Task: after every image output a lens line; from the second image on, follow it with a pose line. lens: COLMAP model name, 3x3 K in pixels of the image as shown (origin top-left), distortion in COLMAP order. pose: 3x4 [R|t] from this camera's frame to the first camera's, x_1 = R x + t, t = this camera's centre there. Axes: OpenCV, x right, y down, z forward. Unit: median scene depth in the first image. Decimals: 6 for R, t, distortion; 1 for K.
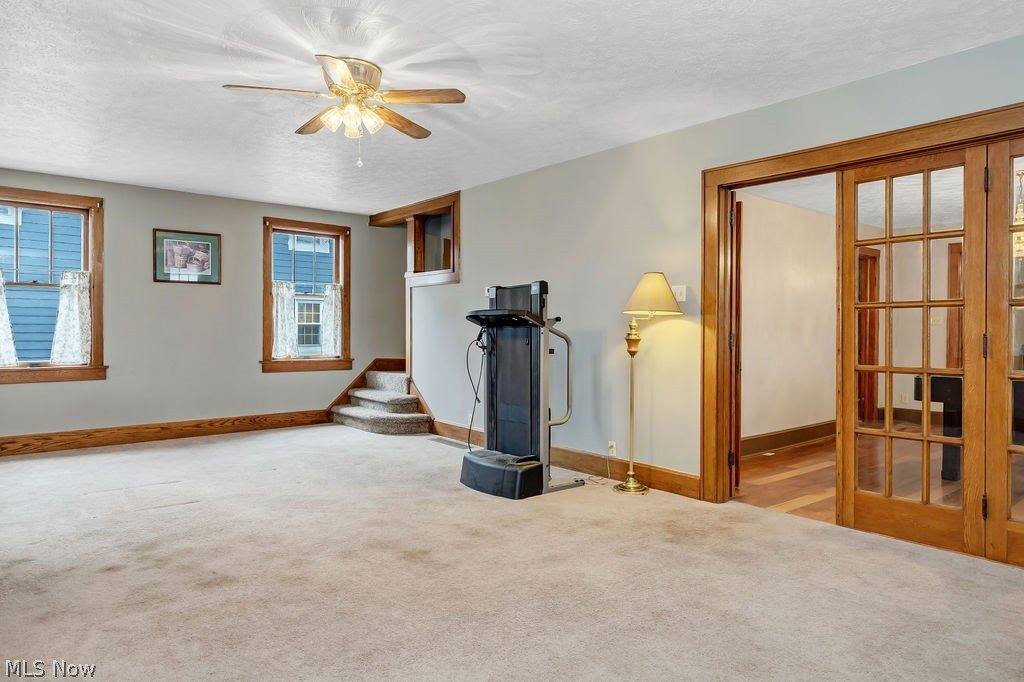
lens RADIAL K [[657.9, 0, 514.0], [0, 657.9, 335.6], [0, 0, 1]] dist [0.001880, -0.002217]
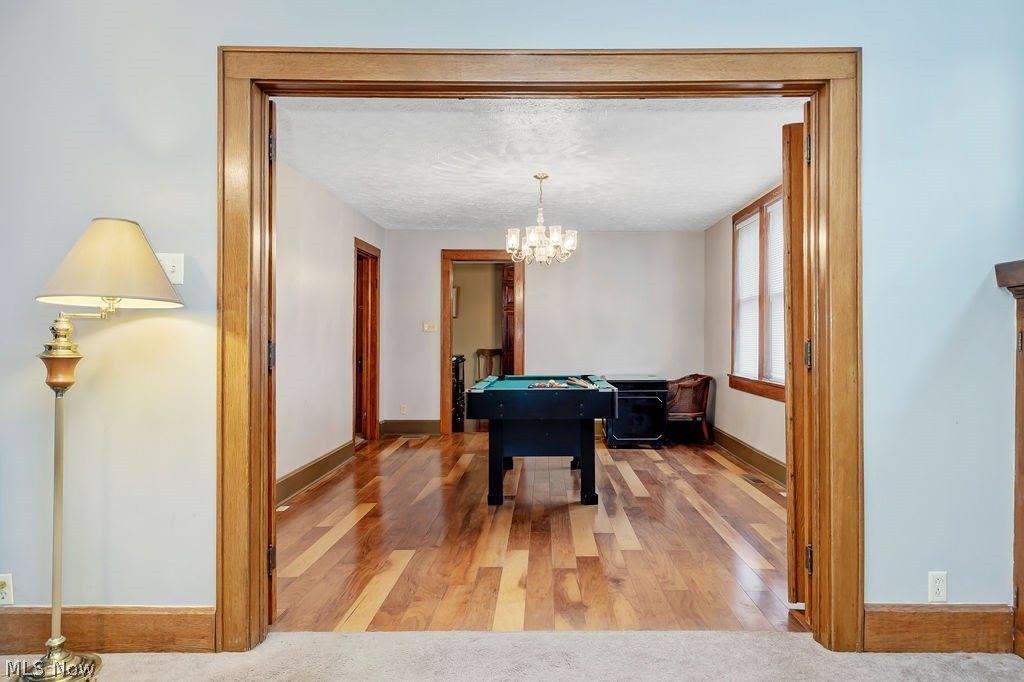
lens RADIAL K [[596.0, 0, 517.3], [0, 596.0, 333.5], [0, 0, 1]] dist [-0.005922, 0.001334]
pose [[0.646852, 0.001425, 0.762614, 0.067063], [0.008147, 0.999928, -0.008779, -0.005596], [-0.762572, 0.011891, 0.646794, 0.472955]]
